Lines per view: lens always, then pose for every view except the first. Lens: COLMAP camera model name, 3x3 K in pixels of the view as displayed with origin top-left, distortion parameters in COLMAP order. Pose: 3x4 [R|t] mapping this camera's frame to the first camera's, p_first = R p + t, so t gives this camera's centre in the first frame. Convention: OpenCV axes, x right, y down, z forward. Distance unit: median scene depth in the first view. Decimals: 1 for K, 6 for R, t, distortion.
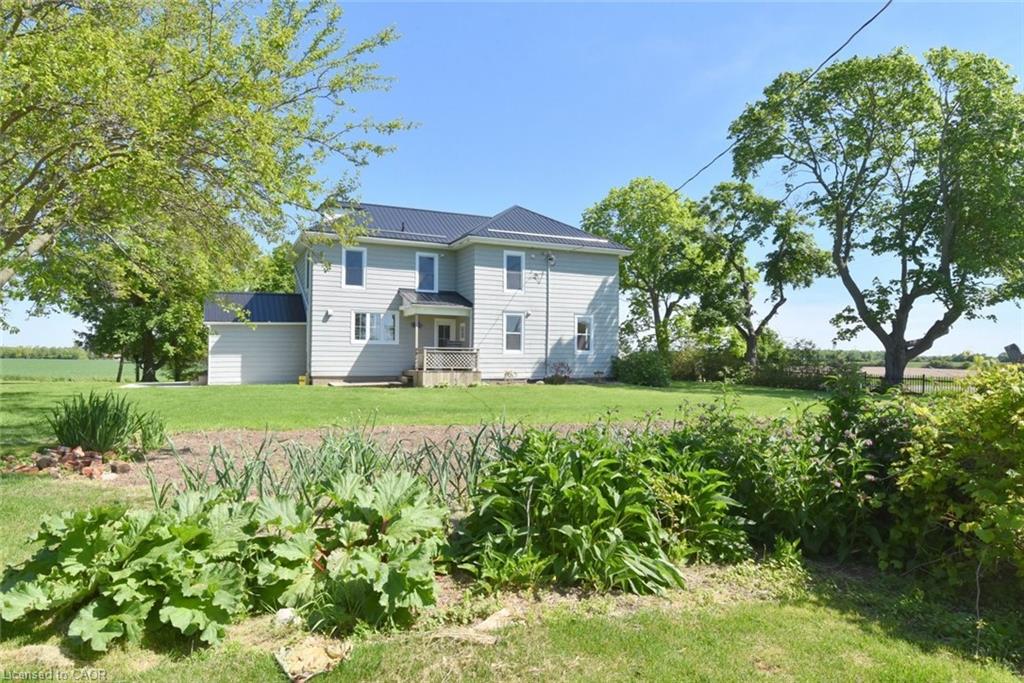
lens RADIAL K [[673.9, 0, 512.1], [0, 673.9, 344.2], [0, 0, 1]] dist [-0.000017, -0.000048]
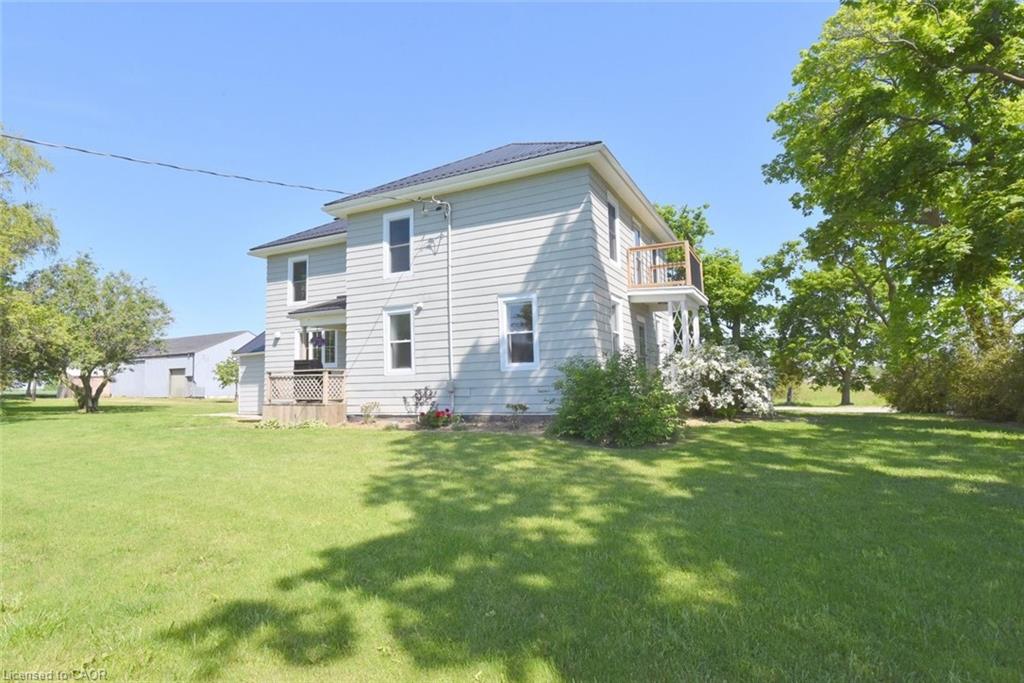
lens RADIAL K [[552.8, 0, 510.2], [0, 552.8, 340.6], [0, 0, 1]] dist [-0.001084, 0.000017]
pose [[0.584297, -0.081854, -0.807402, 0.468843], [0.041704, 0.996614, -0.070856, 0.023125], [0.810468, 0.007729, 0.585732, 0.775991]]
